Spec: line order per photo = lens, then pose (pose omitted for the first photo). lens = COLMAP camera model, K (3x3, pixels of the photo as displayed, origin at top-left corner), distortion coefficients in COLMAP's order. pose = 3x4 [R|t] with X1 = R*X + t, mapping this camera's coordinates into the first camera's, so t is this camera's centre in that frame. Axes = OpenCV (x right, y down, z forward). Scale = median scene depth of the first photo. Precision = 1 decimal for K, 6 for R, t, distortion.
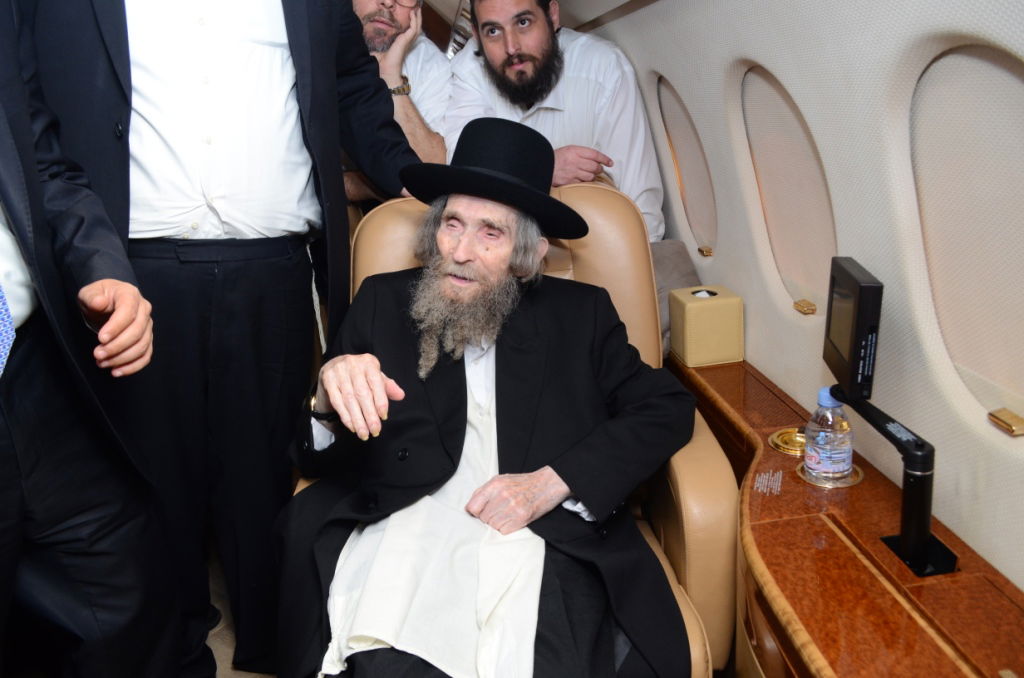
lens RADIAL K [[788.9, 0, 506.6], [0, 788.9, 352.9], [0, 0, 1]] dist [-0.075932, 0.006378]
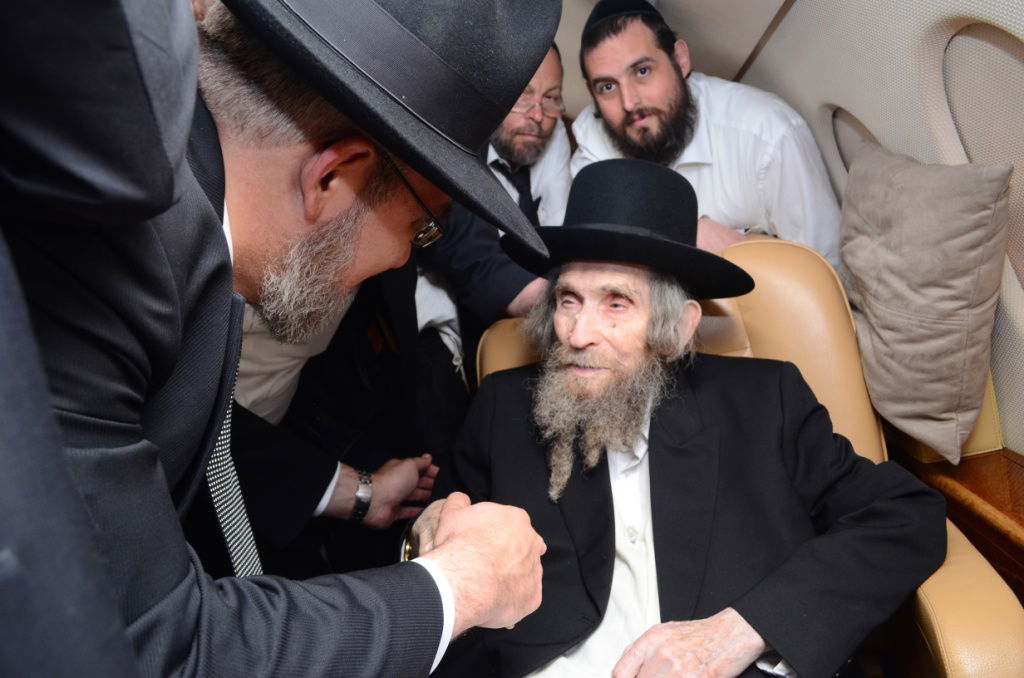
lens RADIAL K [[788.9, 0, 514.3], [0, 788.9, 373.8], [0, 0, 1]] dist [-0.075932, 0.006378]
pose [[0.962261, -0.113399, -0.247375, 0.061002], [0.072336, 0.982924, -0.169200, 0.038071], [0.262338, 0.144920, 0.954032, 0.241246]]
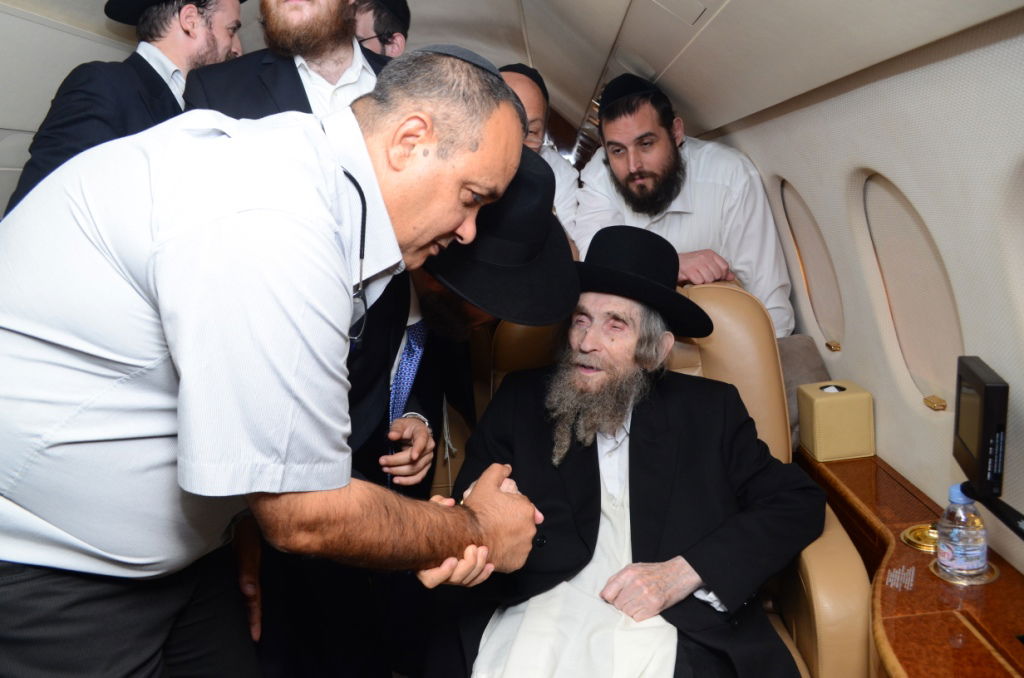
lens RADIAL K [[788.9, 0, 503.8], [0, 788.9, 356.1], [0, 0, 1]] dist [-0.075932, 0.006378]
pose [[0.987431, -0.004244, -0.157995, -0.011955], [-0.012583, 0.994355, -0.105351, -0.007481], [0.157550, 0.106015, 0.981804, -0.077145]]
